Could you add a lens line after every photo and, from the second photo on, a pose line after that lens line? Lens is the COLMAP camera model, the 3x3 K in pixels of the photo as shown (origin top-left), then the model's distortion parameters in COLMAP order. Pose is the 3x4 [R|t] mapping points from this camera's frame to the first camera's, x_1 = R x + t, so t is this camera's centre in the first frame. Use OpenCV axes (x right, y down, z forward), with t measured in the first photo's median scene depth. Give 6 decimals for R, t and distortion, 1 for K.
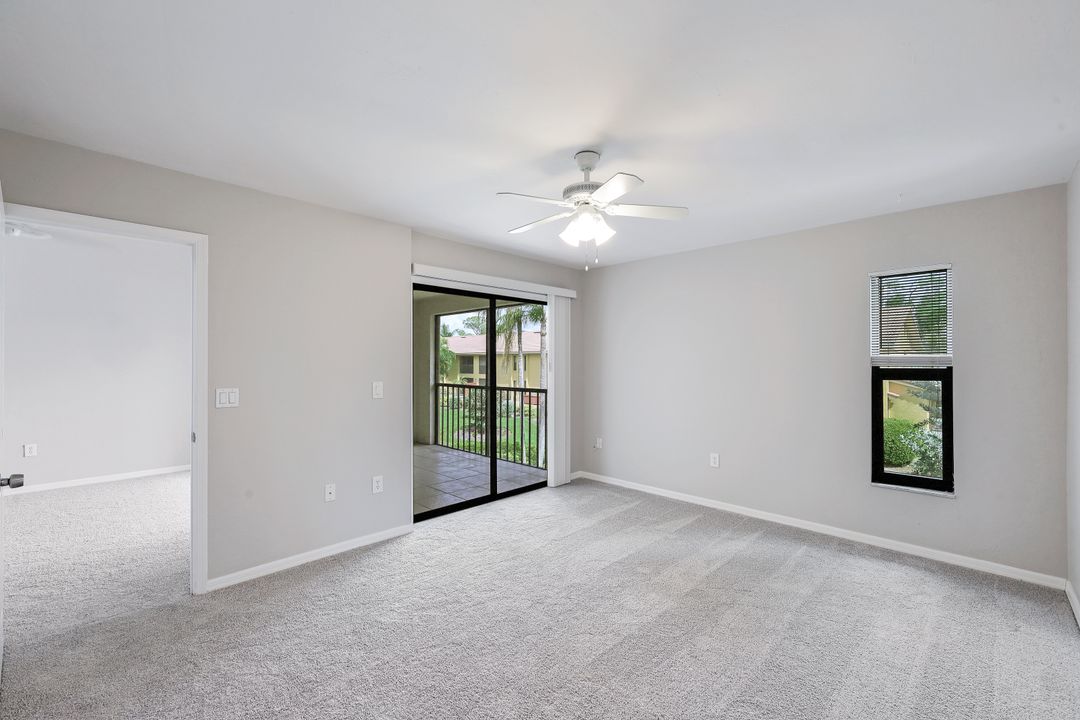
lens RADIAL K [[445.2, 0, 539.1], [0, 445.2, 360.7], [0, 0, 1]] dist [0.001891, 0.000131]
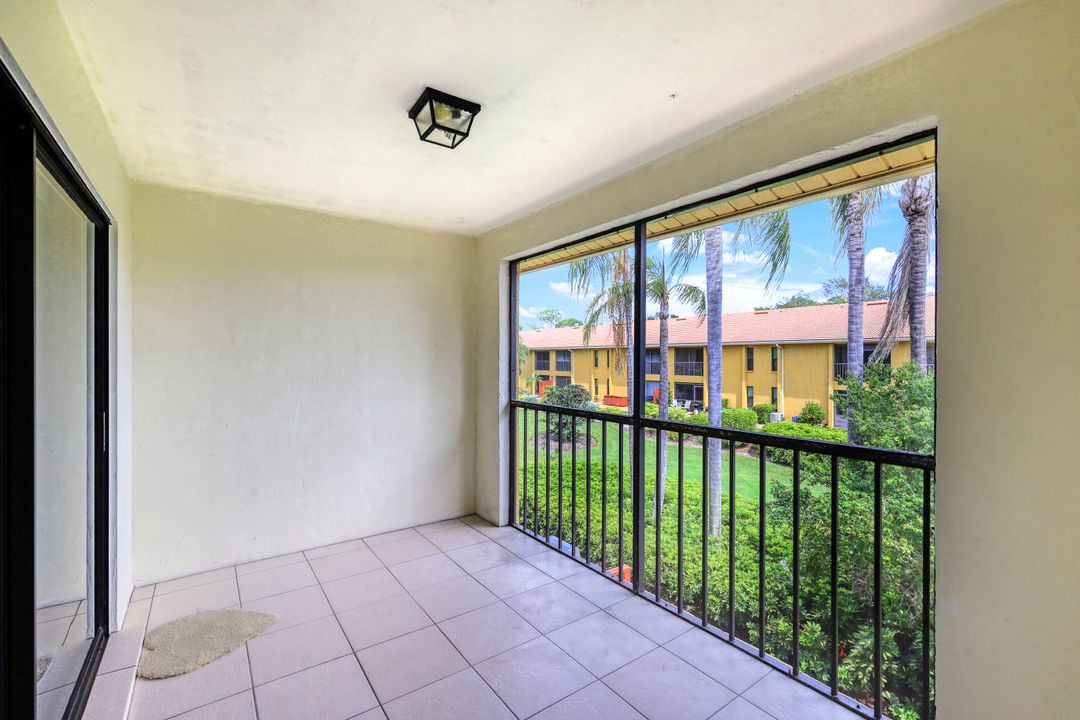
lens RADIAL K [[445.2, 0, 536.6], [0, 445.2, 364.2], [0, 0, 1]] dist [0.001891, 0.000131]
pose [[0.986596, 0.005981, -0.163073, -0.120359], [-0.002857, 0.999808, 0.019386, -0.002213], [0.163157, -0.018661, 0.986424, 0.504033]]
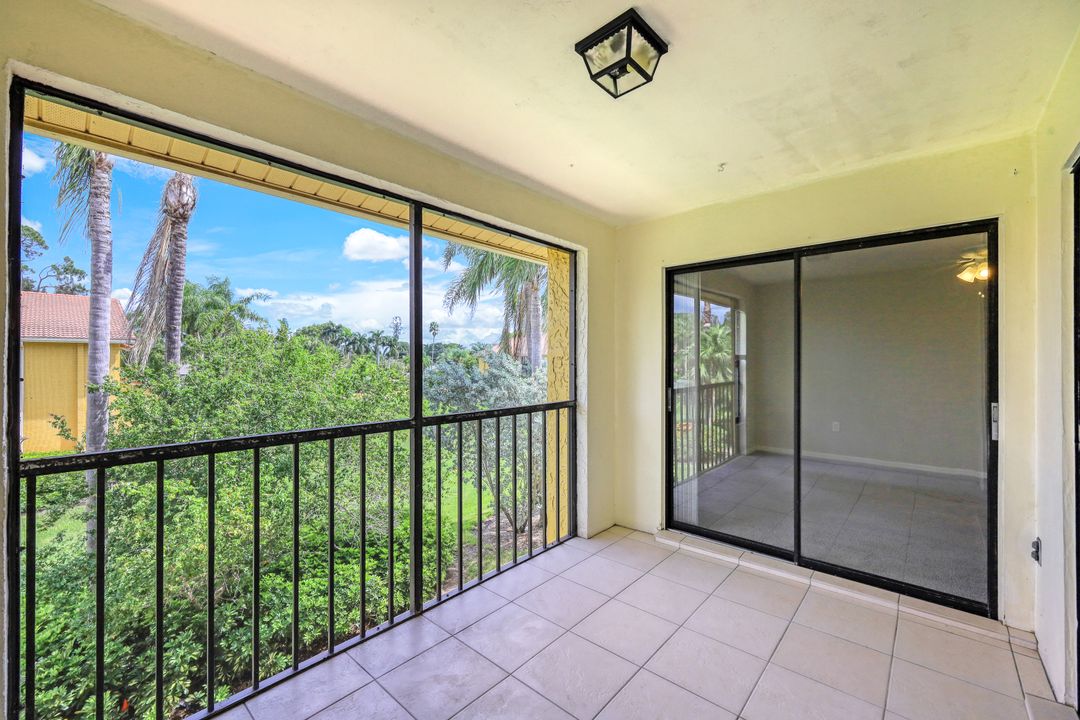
lens RADIAL K [[445.2, 0, 534.8], [0, 445.2, 354.1], [0, 0, 1]] dist [0.001891, 0.000131]
pose [[-0.027346, 0.009681, 0.999579, -0.445490], [-0.016000, 0.999821, -0.010122, 0.002814], [-0.999498, -0.016270, -0.027186, 0.813161]]
